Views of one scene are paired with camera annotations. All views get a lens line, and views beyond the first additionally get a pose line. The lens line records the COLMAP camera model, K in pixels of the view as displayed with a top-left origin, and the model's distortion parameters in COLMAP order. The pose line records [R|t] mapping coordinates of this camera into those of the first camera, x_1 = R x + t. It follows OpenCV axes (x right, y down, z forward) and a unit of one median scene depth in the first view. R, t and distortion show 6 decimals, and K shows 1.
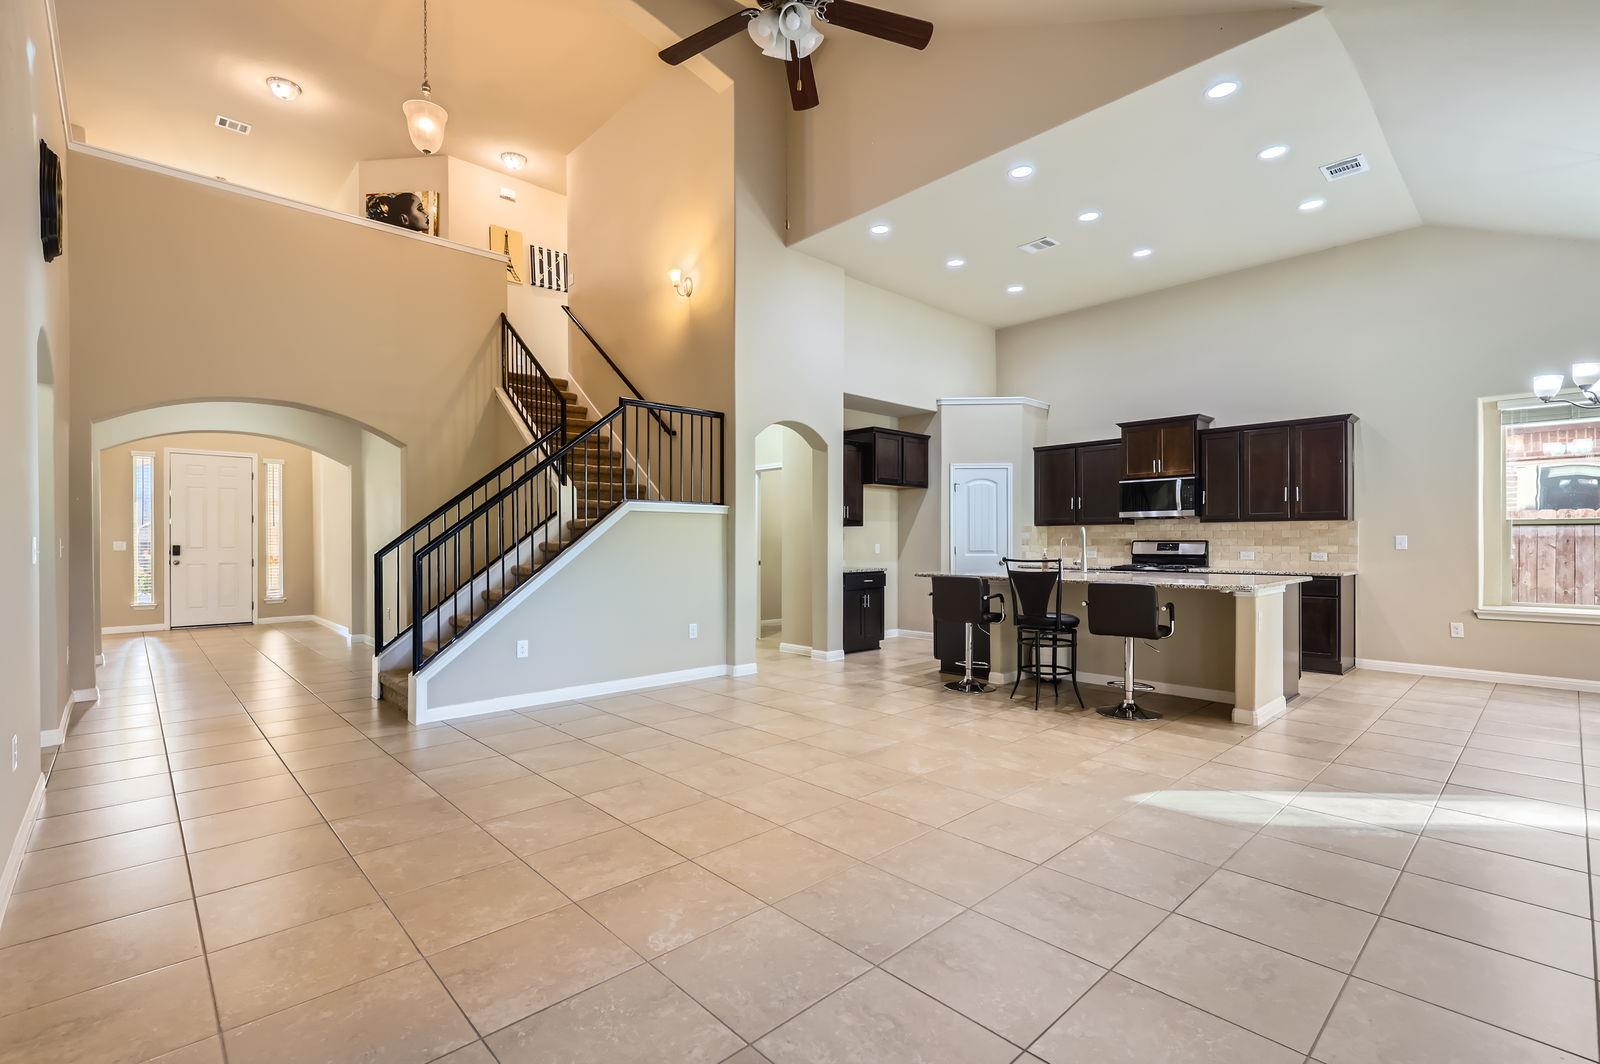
lens RADIAL K [[721.2, 0, 789.9], [0, 721.2, 543.0], [0, 0, 1]] dist [0.002827, -0.001815]
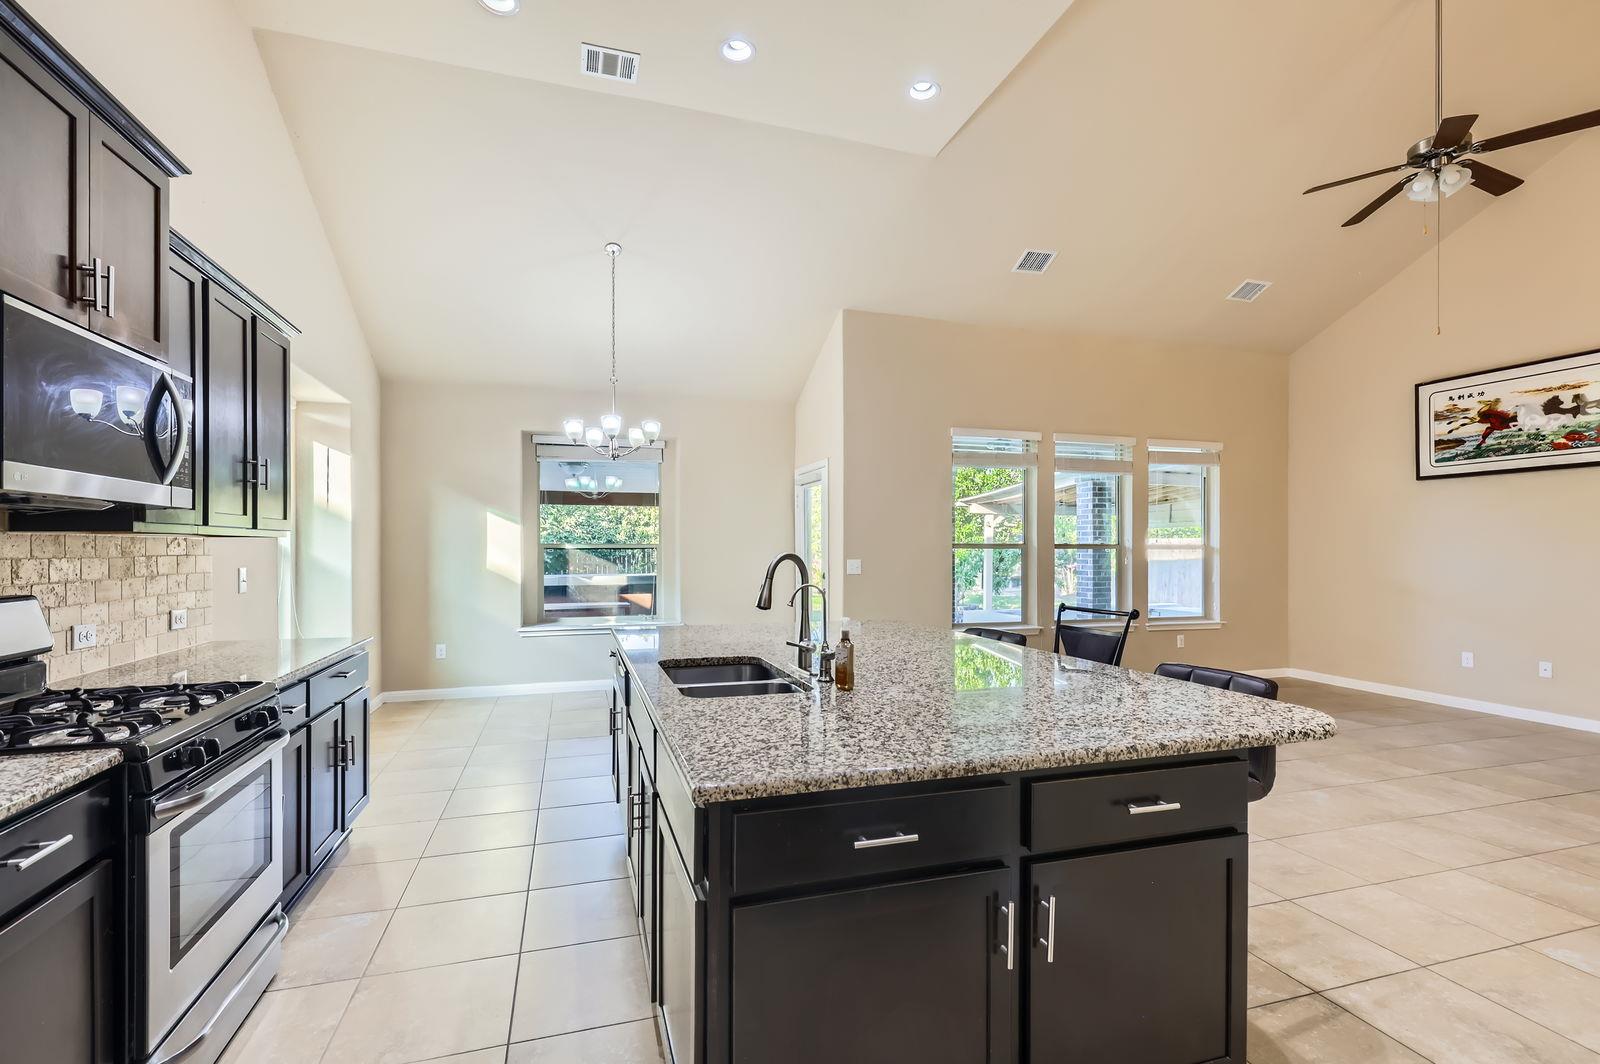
lens RADIAL K [[721.2, 0, 798.4], [0, 721.2, 547.6], [0, 0, 1]] dist [0.002827, -0.001815]
pose [[-0.903413, 0.000646, 0.428771, 0.205519], [0.001578, 0.999997, 0.001817, -0.022142], [-0.428769, 0.002318, -0.903411, 1.143840]]
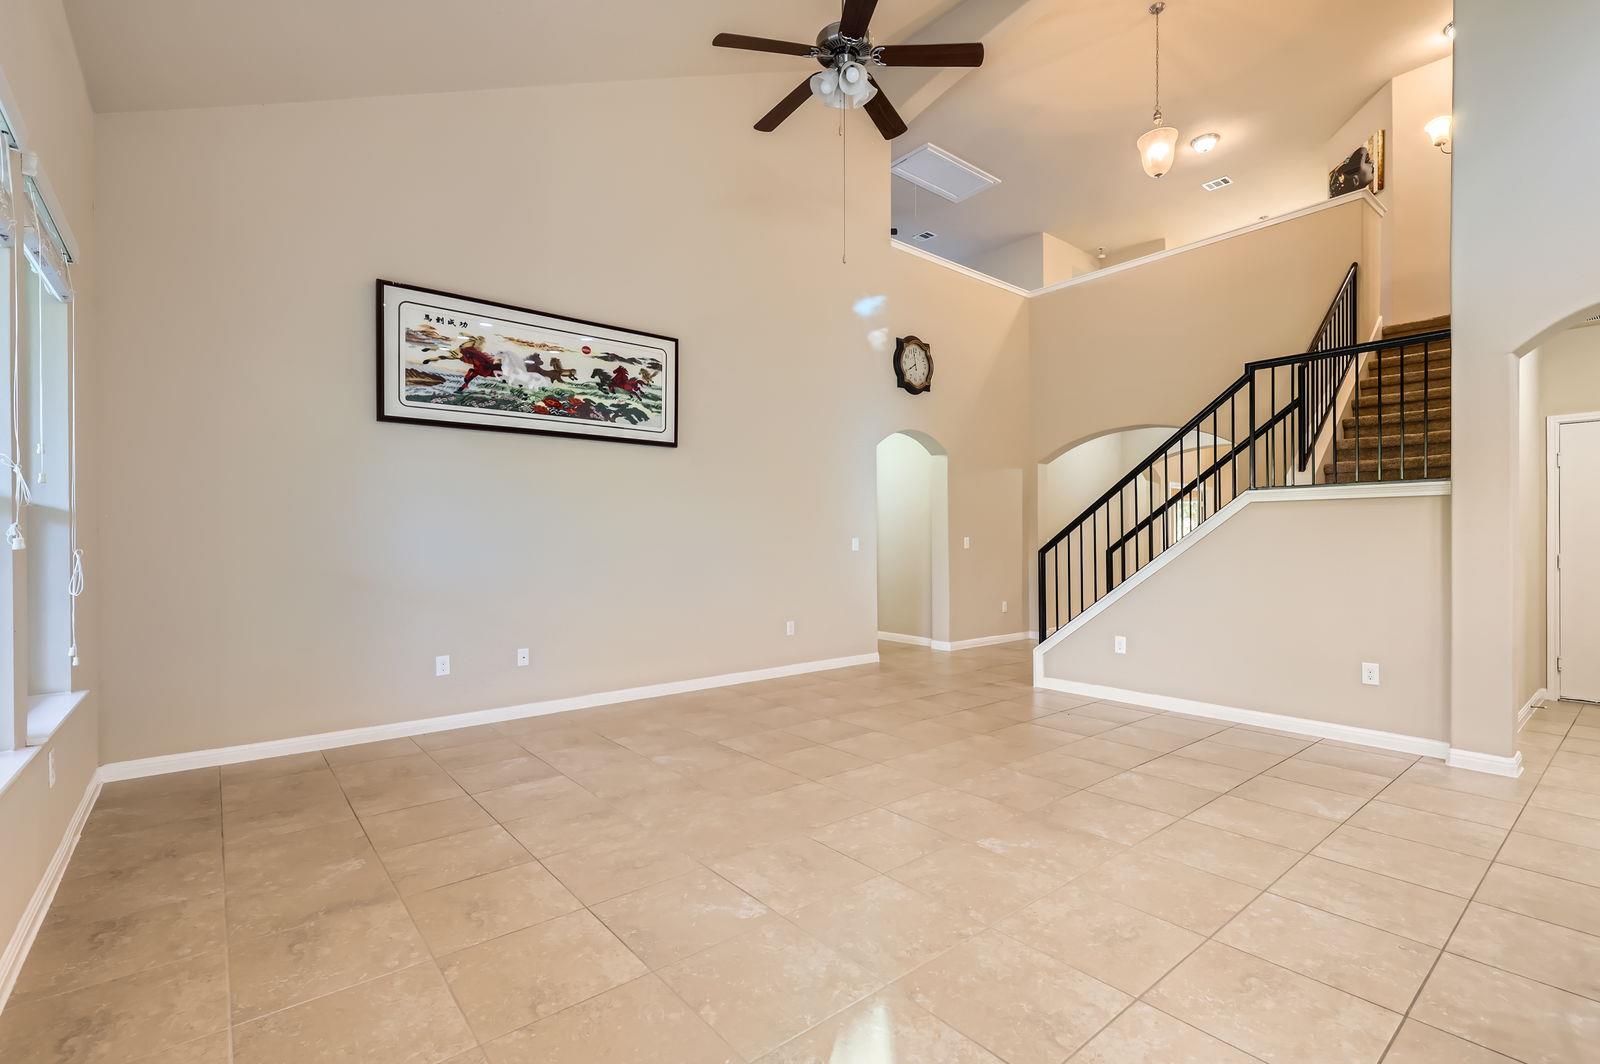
lens RADIAL K [[721.2, 0, 797.5], [0, 721.2, 543.3], [0, 0, 1]] dist [0.002827, -0.001815]
pose [[-0.064546, 0.005188, -0.997901, 0.477515], [-0.000804, 0.999986, 0.005251, -0.001983], [0.997914, 0.001142, -0.064541, 0.427208]]
